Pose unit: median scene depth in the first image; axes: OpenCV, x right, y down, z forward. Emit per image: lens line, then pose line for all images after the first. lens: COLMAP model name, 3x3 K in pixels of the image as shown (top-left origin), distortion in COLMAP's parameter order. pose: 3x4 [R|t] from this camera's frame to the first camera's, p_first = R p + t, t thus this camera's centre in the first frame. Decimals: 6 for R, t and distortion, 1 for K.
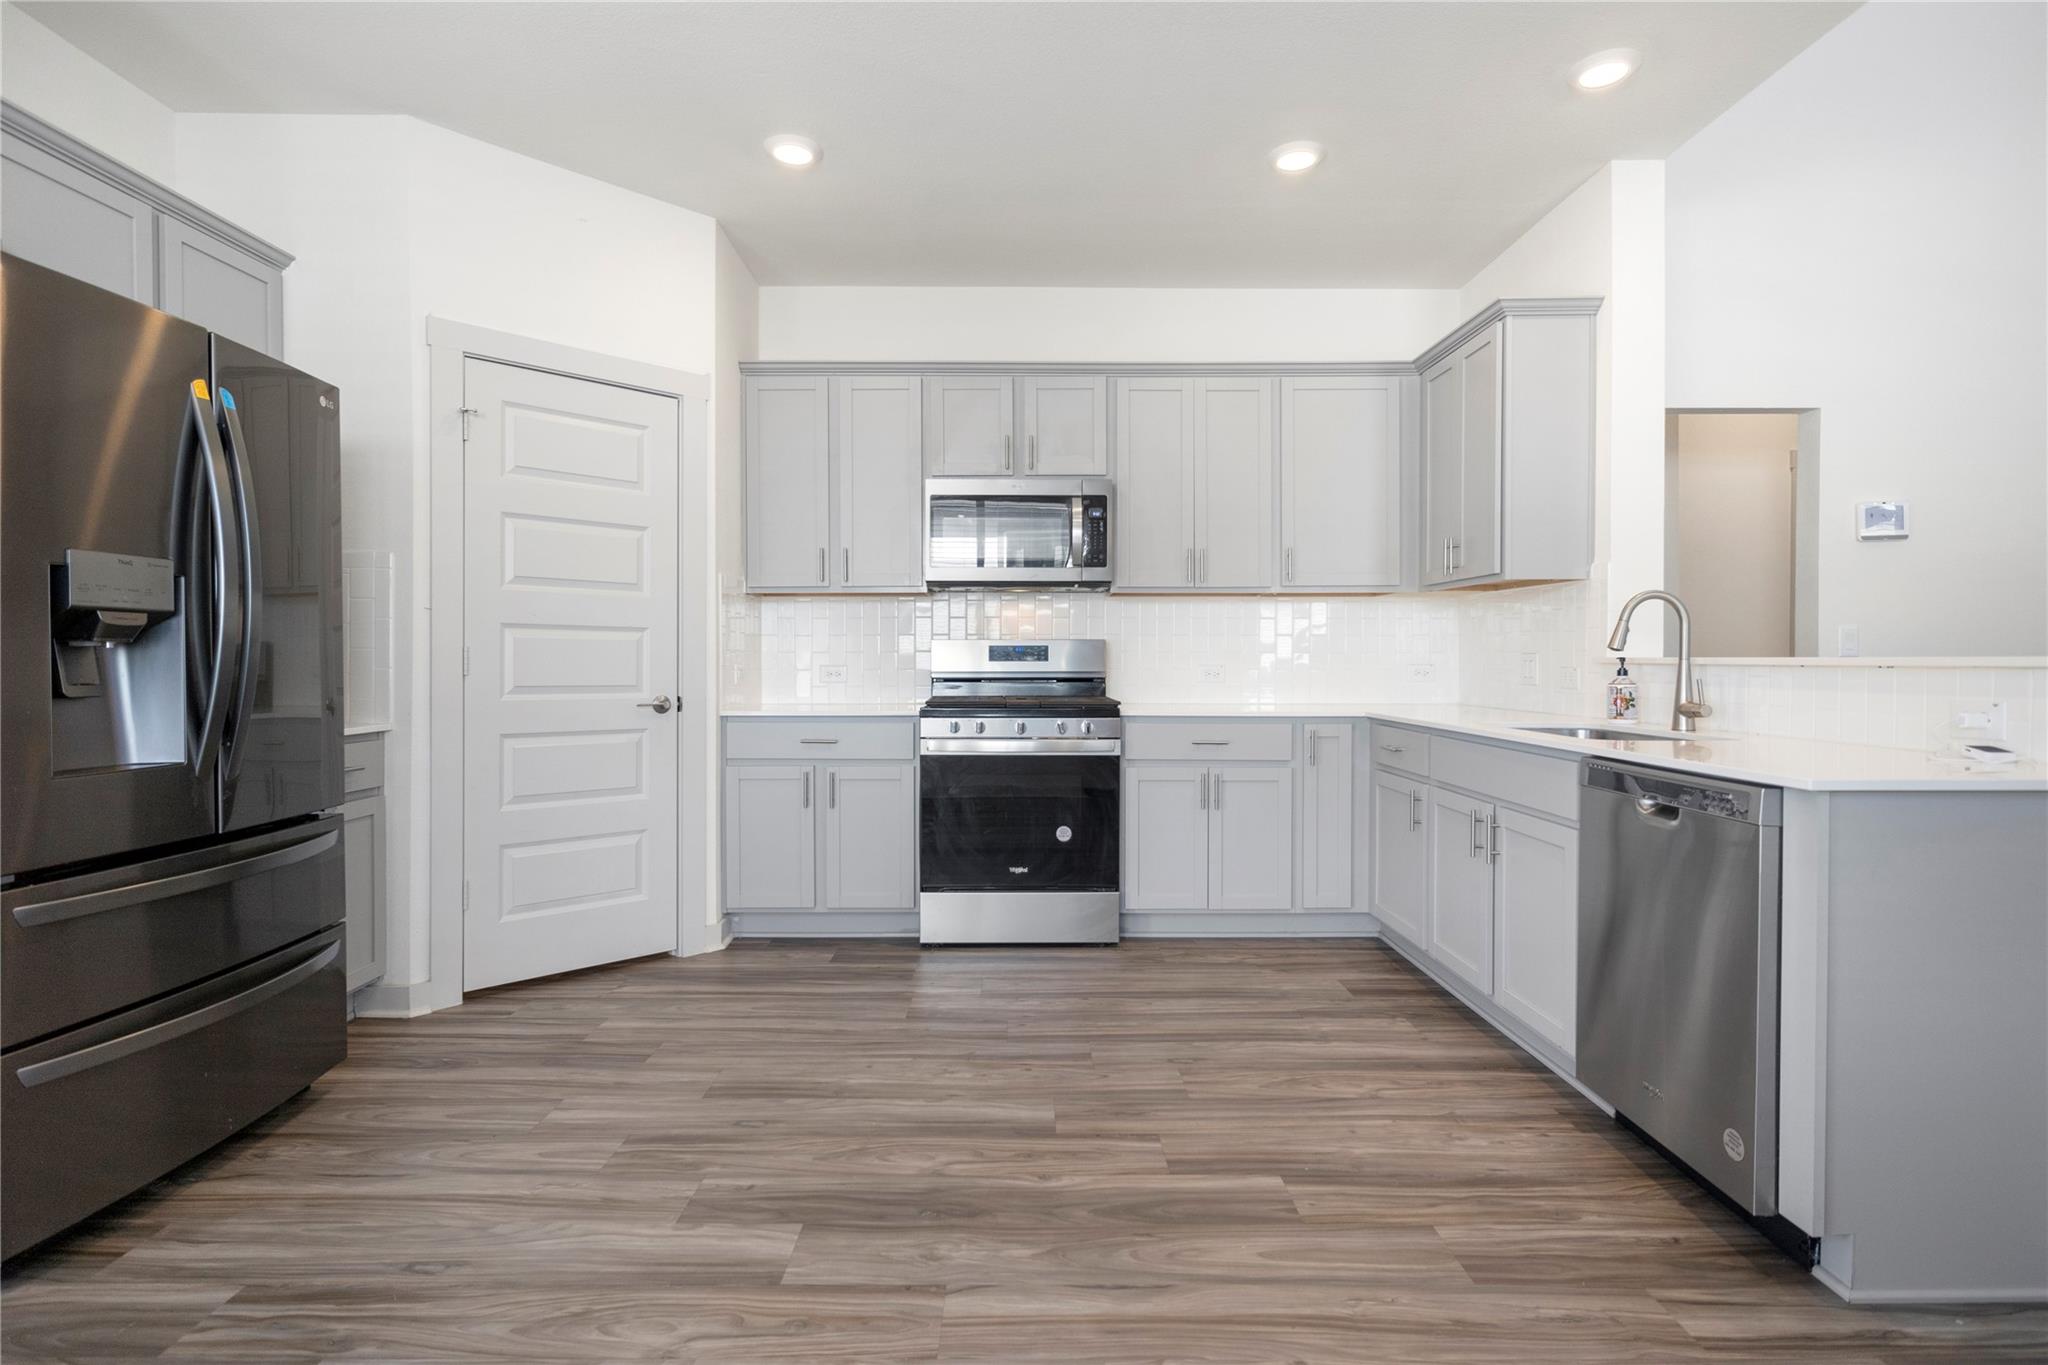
lens RADIAL K [[1025.7, 0, 1025.4], [0, 1025.7, 671.4], [0, 0, 1]] dist [-0.005156, 0.002139]
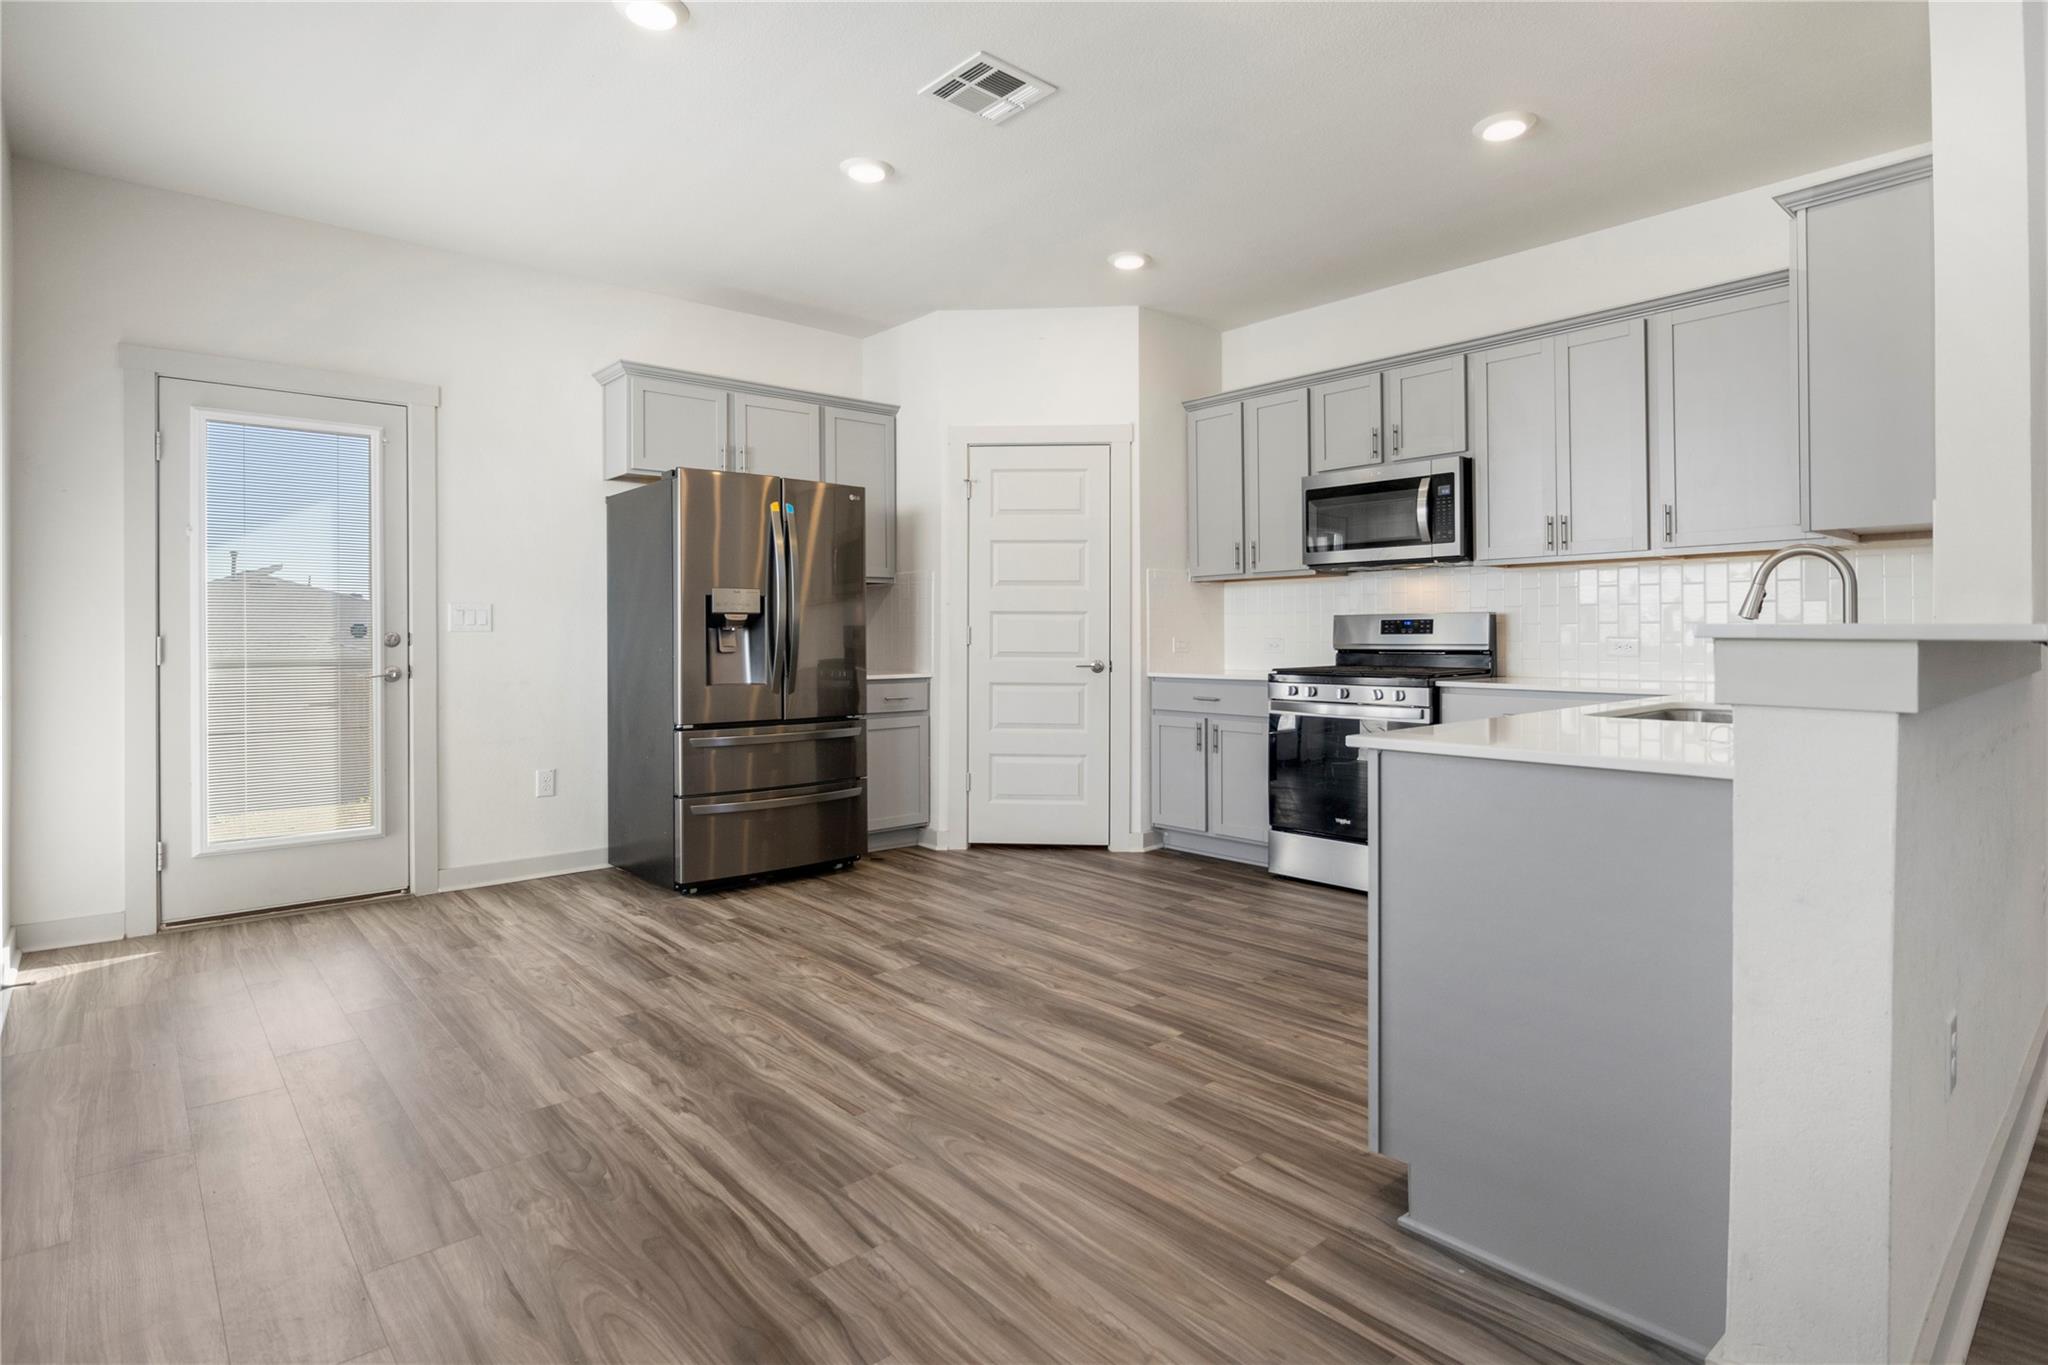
lens RADIAL K [[1025.7, 0, 992.6], [0, 1025.7, 637.2], [0, 0, 1]] dist [-0.005156, 0.002139]
pose [[0.650947, -0.002153, -0.759120, 0.734531], [-0.003848, 0.999974, -0.006135, 0.001725], [0.759113, 0.006915, 0.650922, -0.020491]]
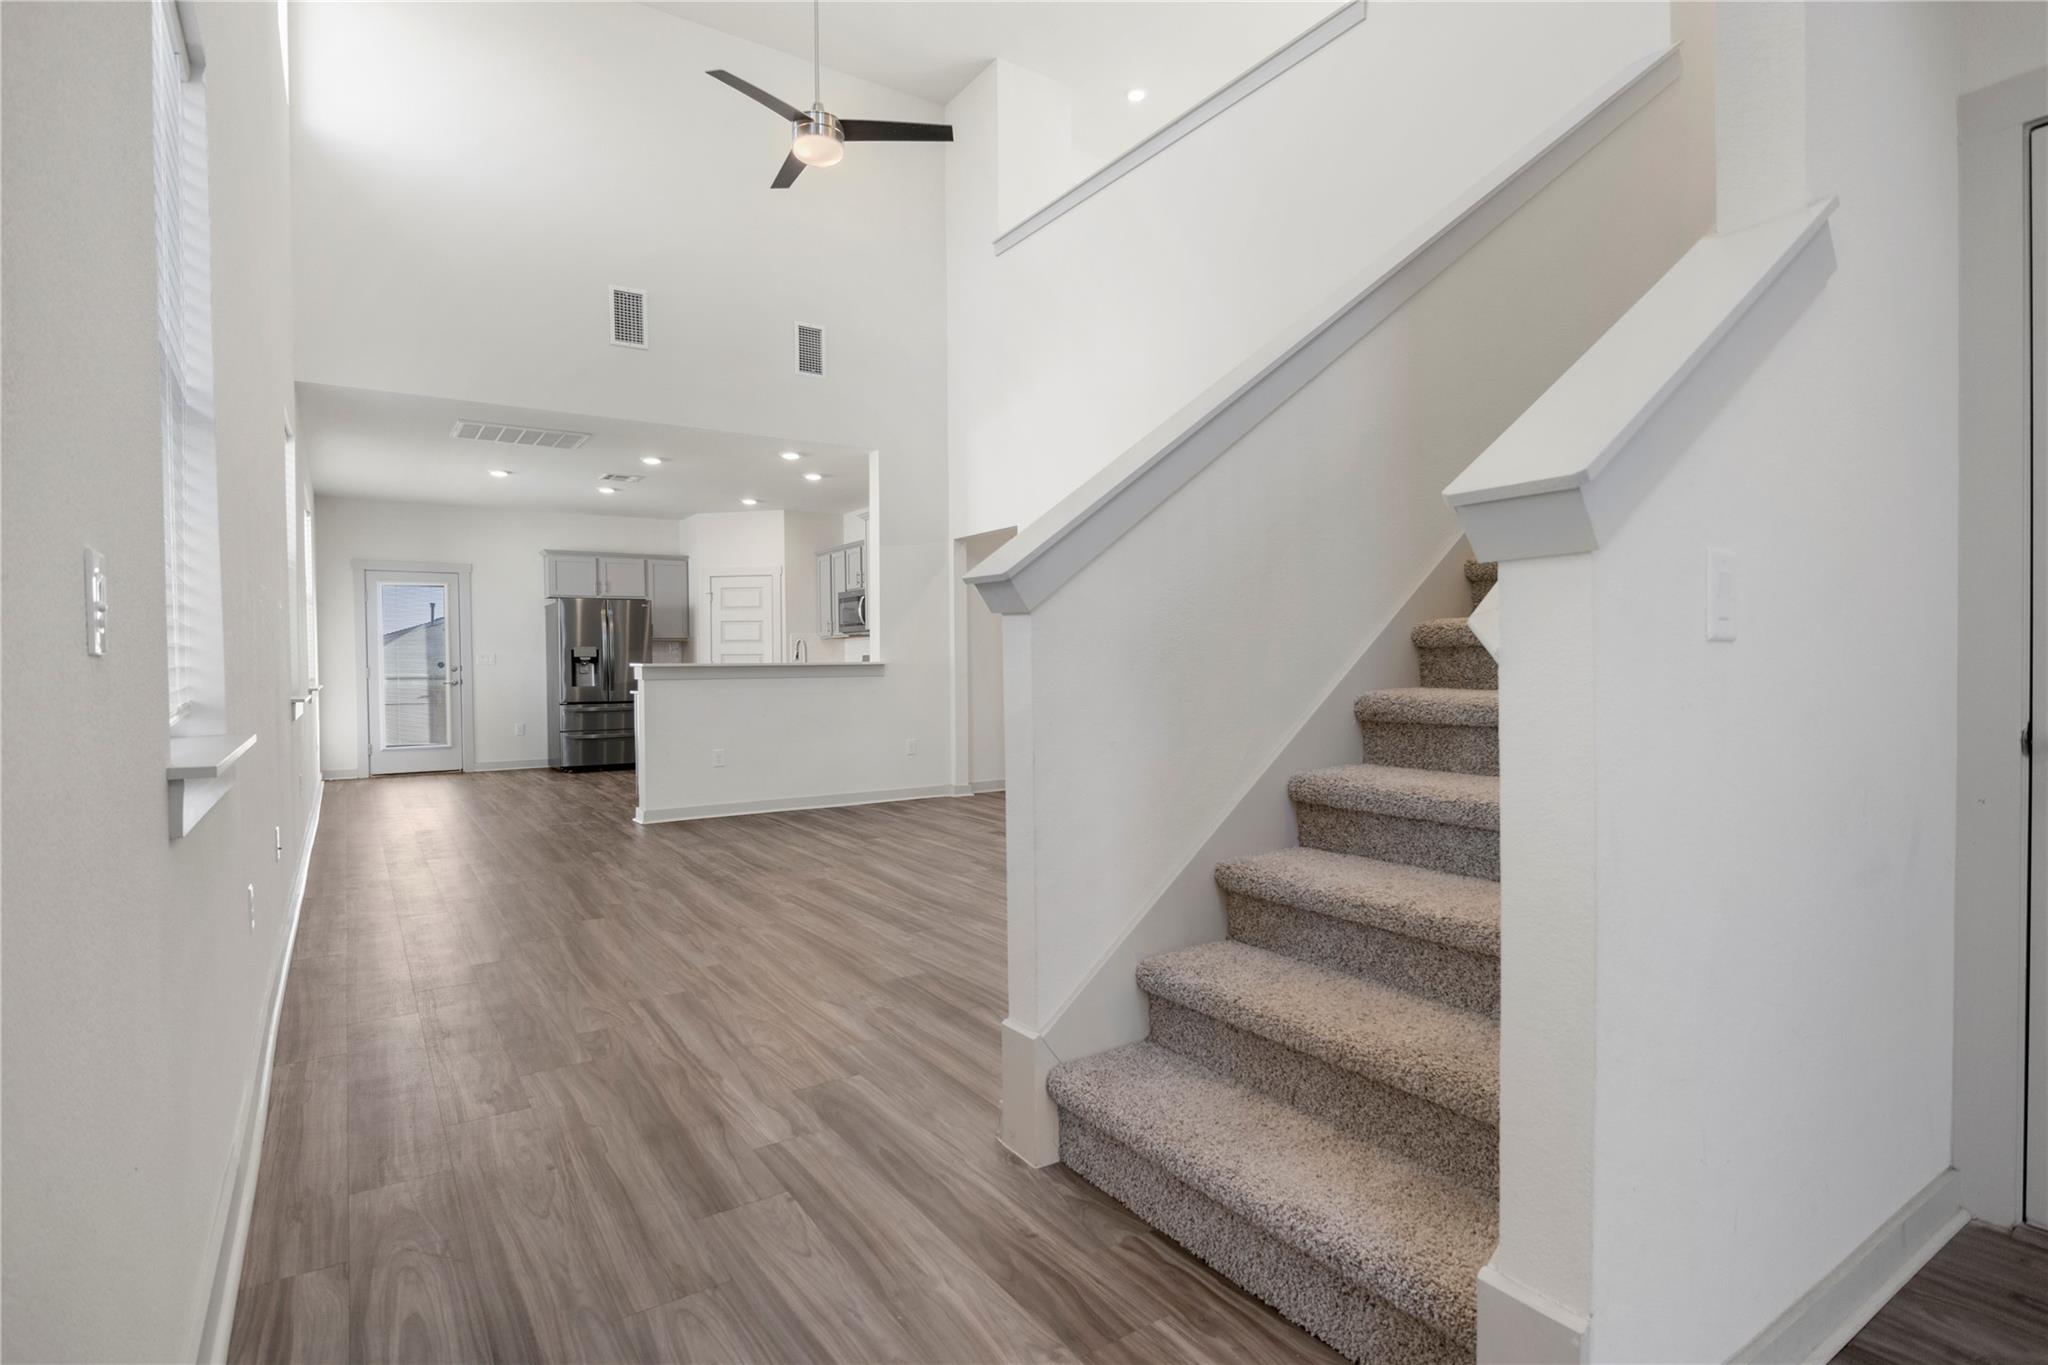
lens RADIAL K [[1025.7, 0, 1011.5], [0, 1025.7, 687.9], [0, 0, 1]] dist [-0.005156, 0.002139]
pose [[0.541645, 0.012464, -0.840515, 3.034056], [-0.000541, 0.999895, 0.014479, 0.013578], [0.840607, -0.007388, 0.541595, -0.023859]]
